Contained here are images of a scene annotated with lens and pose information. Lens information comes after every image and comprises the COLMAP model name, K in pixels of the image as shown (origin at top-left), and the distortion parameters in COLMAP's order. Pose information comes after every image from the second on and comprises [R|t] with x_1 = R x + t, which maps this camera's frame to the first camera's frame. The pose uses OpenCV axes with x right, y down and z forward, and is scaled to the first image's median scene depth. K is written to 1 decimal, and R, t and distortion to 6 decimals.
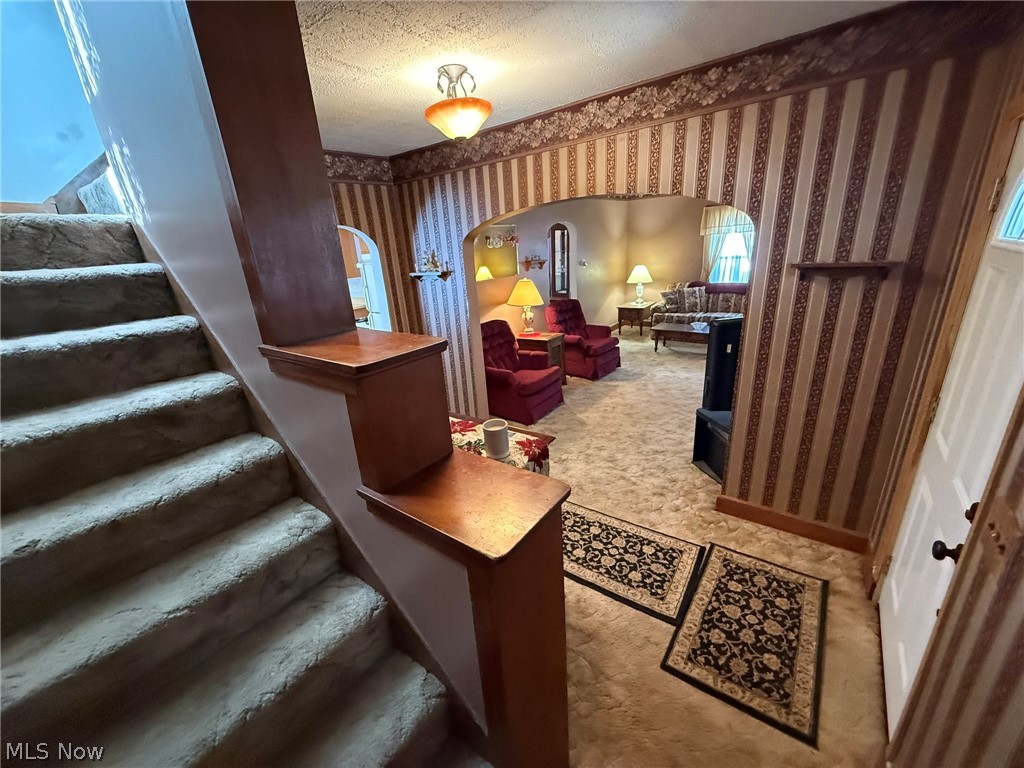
lens RADIAL K [[405.7, 0, 509.9], [0, 405.7, 384.0], [0, 0, 1]] dist [-0.000863, -0.000338]
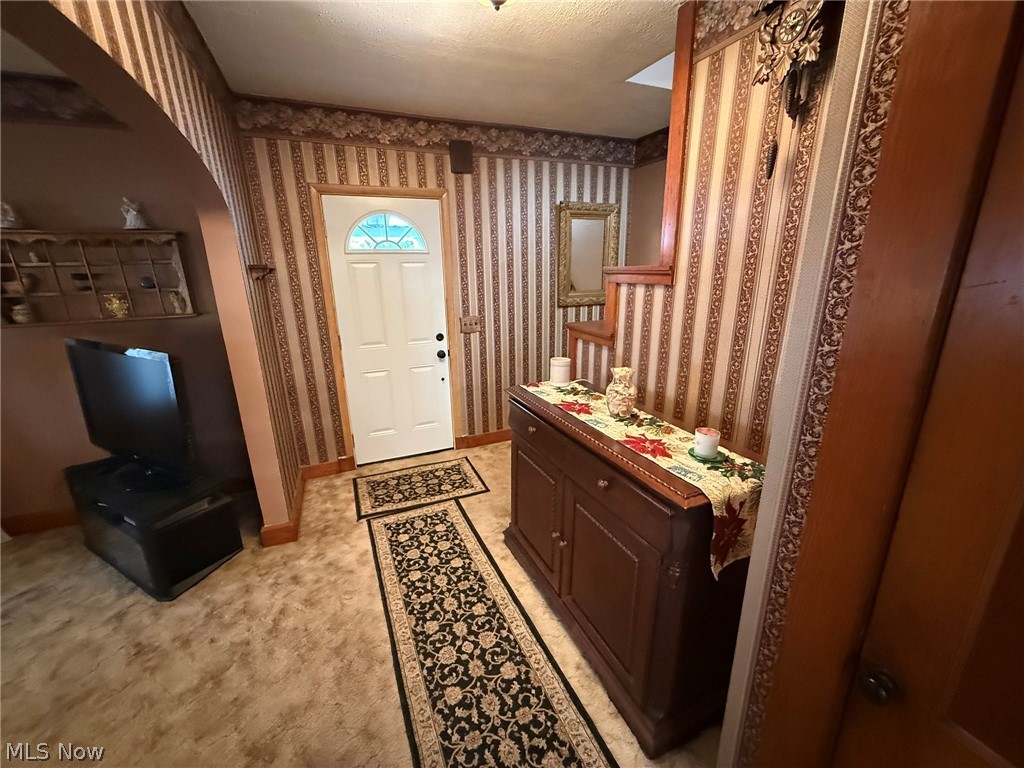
lens RADIAL K [[418.0, 0, 512.0], [0, 418.0, 384.0], [0, 0, 1]] dist [0.000136, -0.000212]
pose [[-0.860800, -0.063911, 0.504914, -0.178581], [0.240405, 0.823368, 0.514073, -0.171262], [-0.448584, 0.563898, -0.693391, 0.630313]]
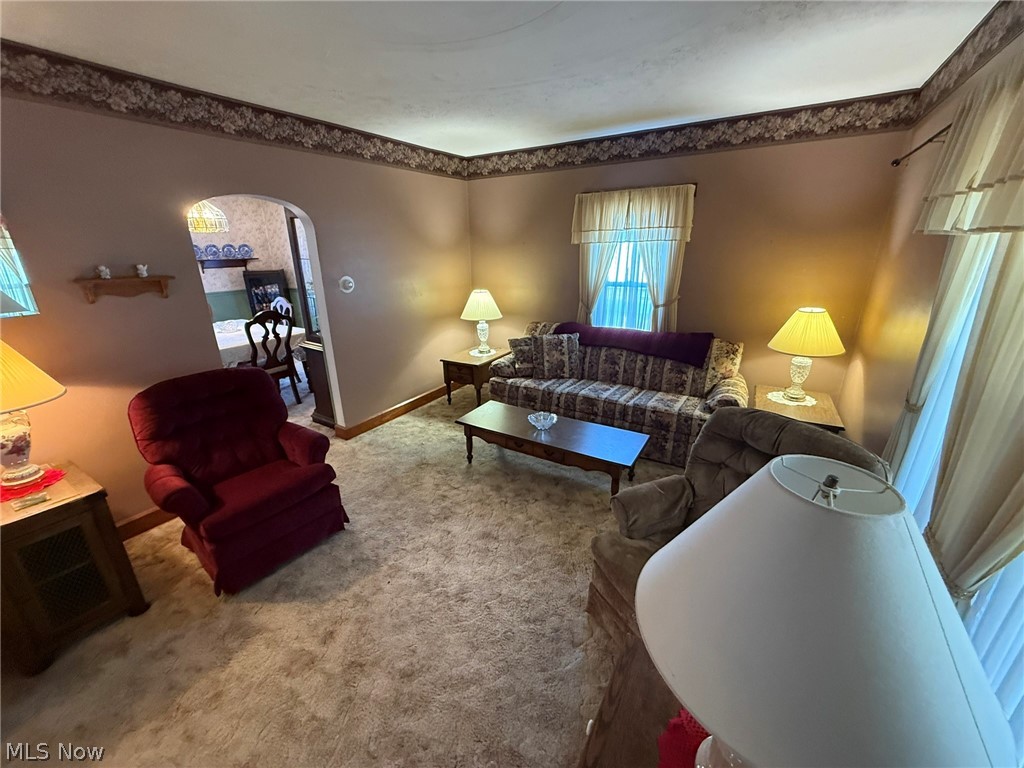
lens RADIAL K [[405.7, 0, 509.9], [0, 405.7, 384.0], [0, 0, 1]] dist [-0.000863, -0.000338]
pose [[0.994276, 0.020237, 0.104905, 0.420981], [-0.018706, 0.999704, -0.015562, -0.204989], [-0.105189, 0.013511, 0.994360, 0.573827]]
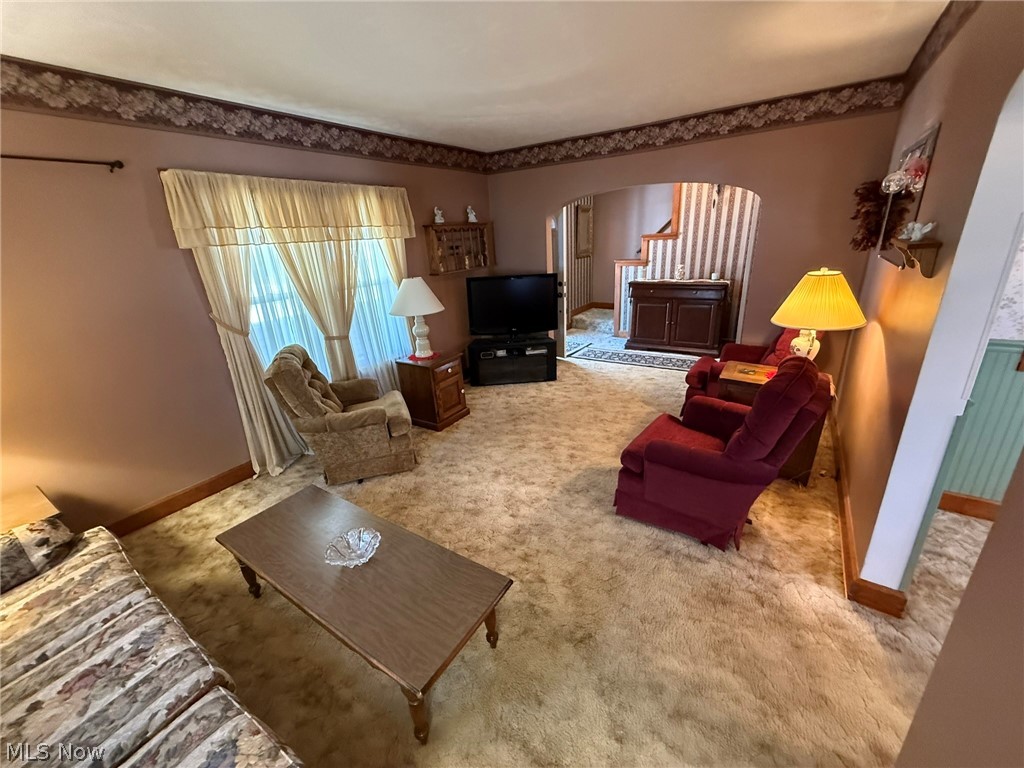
lens RADIAL K [[405.7, 0, 509.9], [0, 405.7, 384.0], [0, 0, 1]] dist [-0.000863, -0.000338]
pose [[-0.990711, 0.135812, -0.006824, 0.388545], [0.100821, 0.767288, 0.633328, -0.454937], [0.091250, 0.626757, -0.773853, 1.309796]]
